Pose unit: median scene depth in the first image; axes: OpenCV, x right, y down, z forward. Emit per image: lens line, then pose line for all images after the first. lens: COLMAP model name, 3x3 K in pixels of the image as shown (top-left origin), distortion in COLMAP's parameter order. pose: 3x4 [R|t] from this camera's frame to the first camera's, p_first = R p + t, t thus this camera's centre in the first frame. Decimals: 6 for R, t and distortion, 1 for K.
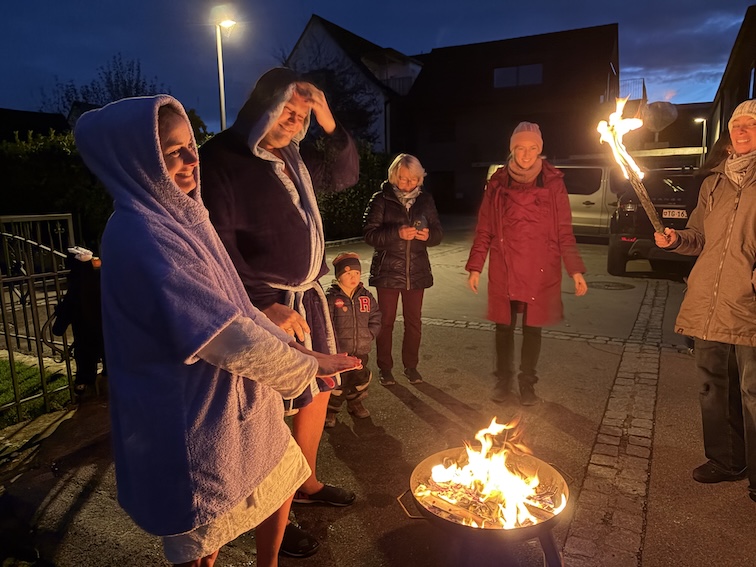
lens RADIAL K [[571.2, 0, 378.0], [0, 571.2, 283.5], [0, 0, 1]] dist [0.010732, -0.000796]
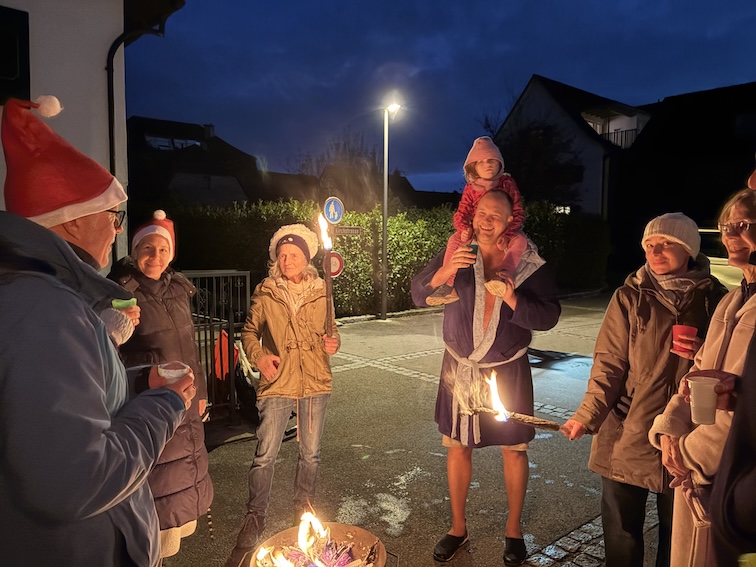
lens RADIAL K [[564.6, 0, 378.0], [0, 564.6, 283.5], [0, 0, 1]] dist [0.020170, -0.000944]
pose [[0.921403, 0.050127, -0.385361, 0.060405], [-0.082508, 0.994271, -0.067947, -0.011611], [0.379748, 0.094402, 0.920261, -0.002918]]
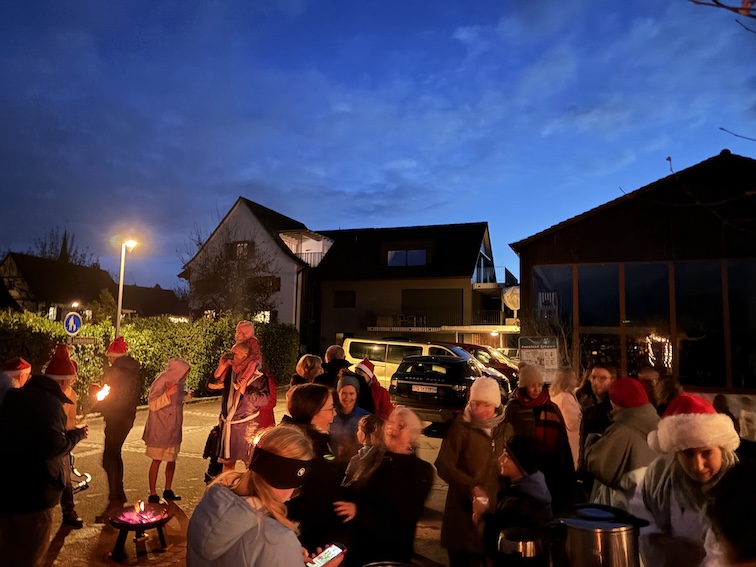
lens RADIAL K [[564.6, 0, 378.0], [0, 564.6, 283.5], [0, 0, 1]] dist [0.020170, -0.000944]
pose [[0.993236, 0.042321, 0.108125, 0.076529], [-0.012652, 0.965112, -0.261530, 0.001964], [-0.115421, 0.258393, 0.959120, -0.153196]]
